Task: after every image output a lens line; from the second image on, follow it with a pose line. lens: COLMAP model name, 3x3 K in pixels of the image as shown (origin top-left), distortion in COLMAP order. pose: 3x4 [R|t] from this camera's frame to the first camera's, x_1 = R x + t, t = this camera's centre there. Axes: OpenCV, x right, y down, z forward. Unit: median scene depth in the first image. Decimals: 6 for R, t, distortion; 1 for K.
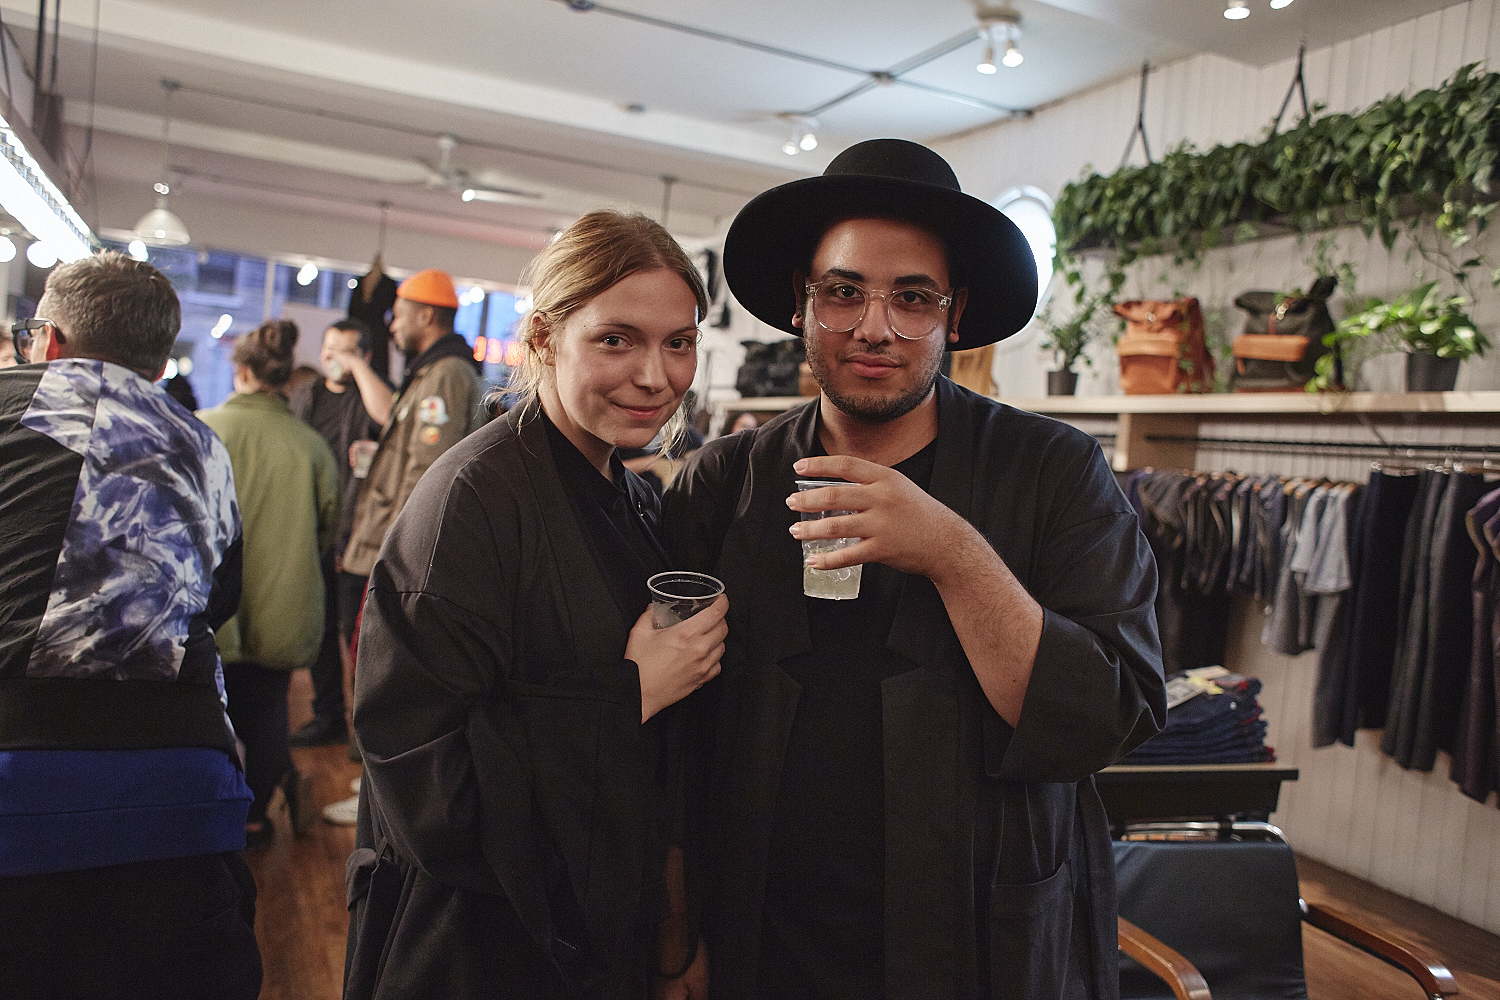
lens RADIAL K [[1169.6, 0, 749.0], [0, 1169.6, 496.7], [0, 0, 1]] dist [-0.053932, 0.054692]
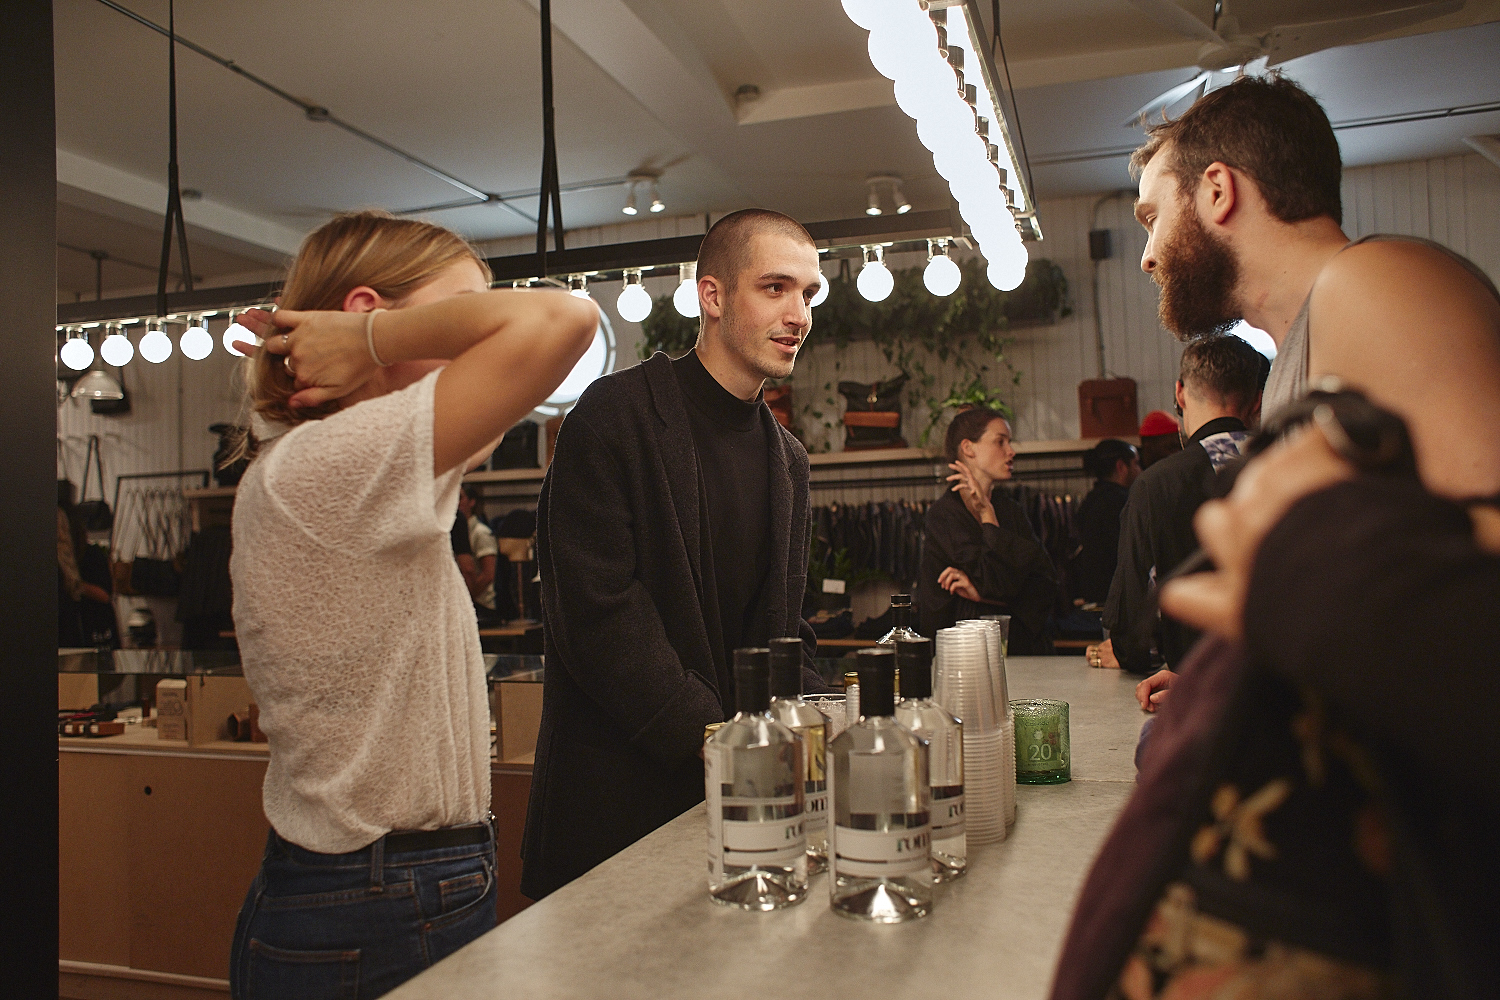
lens RADIAL K [[1169.6, 0, 753.9], [0, 1169.6, 493.7], [0, 0, 1]] dist [-0.053932, 0.054692]
pose [[0.675589, -0.085076, 0.732353, -0.805158], [0.122035, 0.992522, 0.002722, -0.053643], [-0.727108, 0.087534, 0.680919, 0.060037]]
